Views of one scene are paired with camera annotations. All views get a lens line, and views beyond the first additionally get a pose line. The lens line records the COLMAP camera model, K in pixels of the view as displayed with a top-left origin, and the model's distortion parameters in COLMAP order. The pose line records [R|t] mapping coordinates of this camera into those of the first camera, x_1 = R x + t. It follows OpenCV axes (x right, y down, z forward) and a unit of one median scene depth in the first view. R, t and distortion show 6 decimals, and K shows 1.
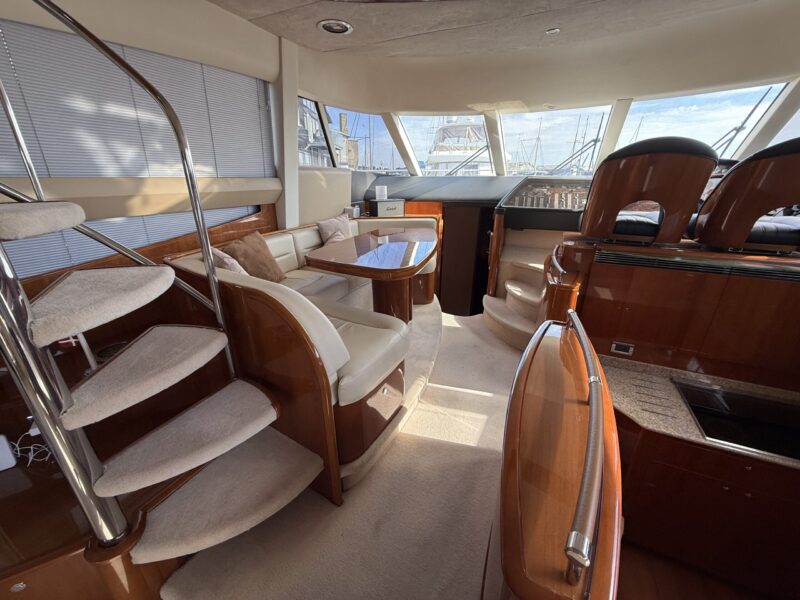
lens RADIAL K [[319.0, 0, 397.7], [0, 319.0, 300.5], [0, 0, 1]] dist [-0.002138, -0.000252]
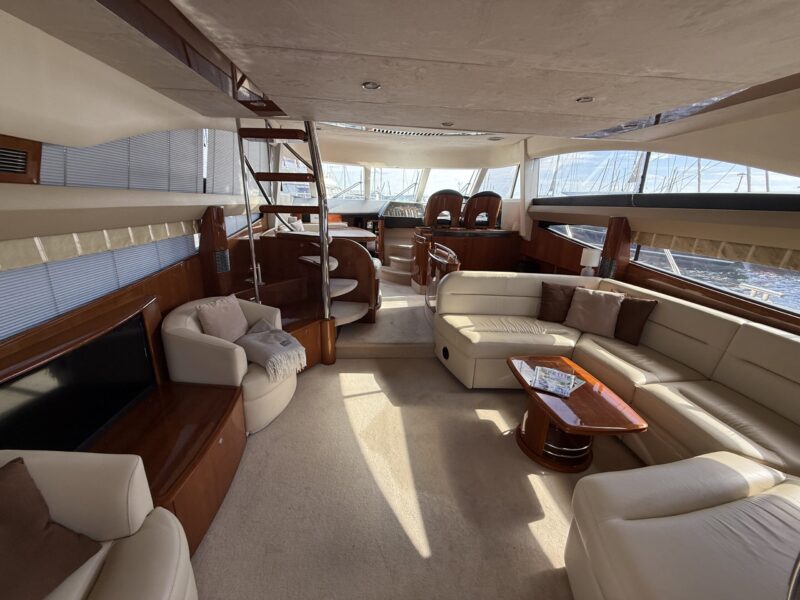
lens RADIAL K [[319.0, 0, 396.3], [0, 319.0, 296.6], [0, 0, 1]] dist [-0.002138, -0.000252]
pose [[0.858105, -0.119271, 0.499430, -0.619622], [0.154923, 0.987460, -0.030365, 0.254076], [-0.489545, 0.103430, 0.865822, -0.646945]]
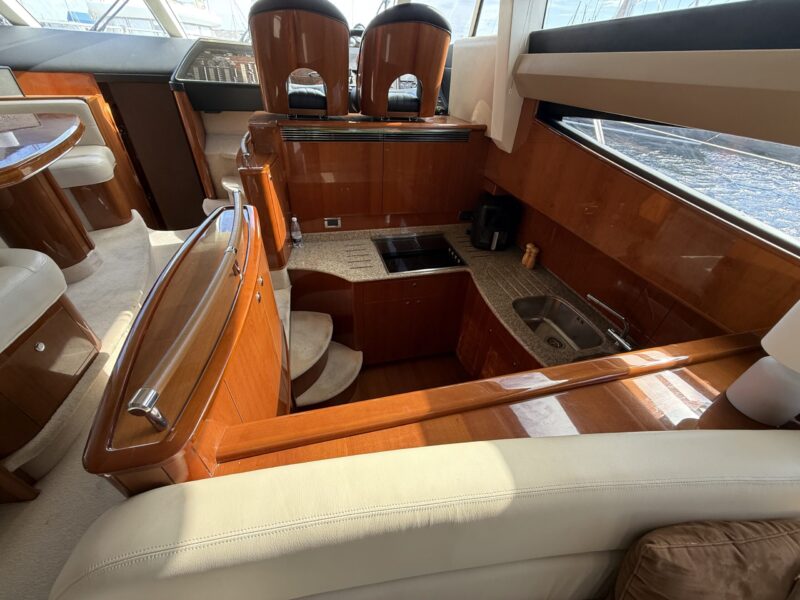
lens RADIAL K [[319.0, 0, 401.4], [0, 319.0, 301.8], [0, 0, 1]] dist [-0.002138, -0.000252]
pose [[0.756309, -0.359554, 0.546550, 0.119810], [0.185881, 0.919101, 0.347420, 0.042613], [-0.627252, -0.161164, 0.761959, -0.044917]]
